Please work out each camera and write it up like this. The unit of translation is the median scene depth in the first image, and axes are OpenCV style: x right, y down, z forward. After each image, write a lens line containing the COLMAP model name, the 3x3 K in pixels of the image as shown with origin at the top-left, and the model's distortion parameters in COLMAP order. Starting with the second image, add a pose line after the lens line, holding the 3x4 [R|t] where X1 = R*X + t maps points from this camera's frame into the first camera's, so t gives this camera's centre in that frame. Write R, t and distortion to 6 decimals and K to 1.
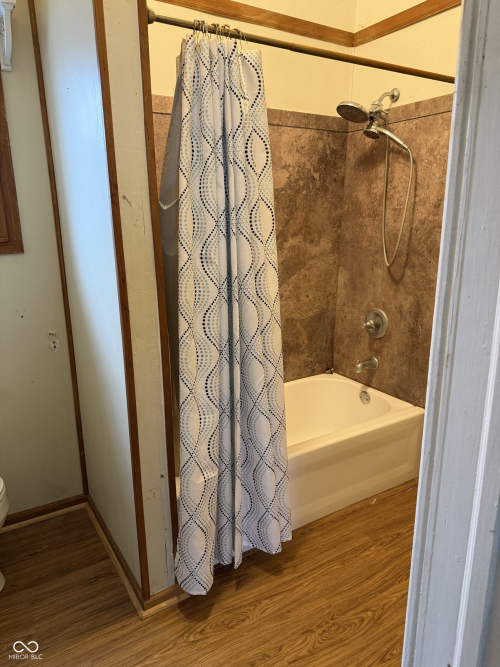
lens RADIAL K [[479.2, 0, 246.5], [0, 479.2, 337.0], [0, 0, 1]] dist [0.053353, -0.043155]
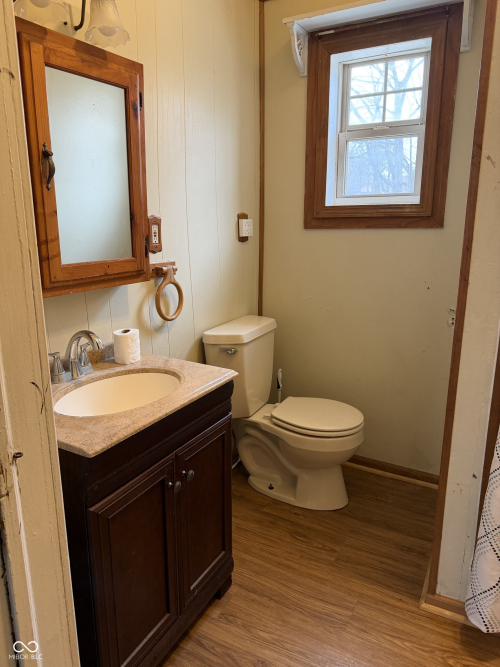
lens RADIAL K [[479.2, 0, 246.8], [0, 479.2, 332.6], [0, 0, 1]] dist [0.053353, -0.043155]
pose [[0.503376, 0.217408, -0.836269, 0.289213], [-0.226101, 0.967249, 0.115362, 0.023840], [0.833961, 0.131011, 0.536046, 0.131519]]
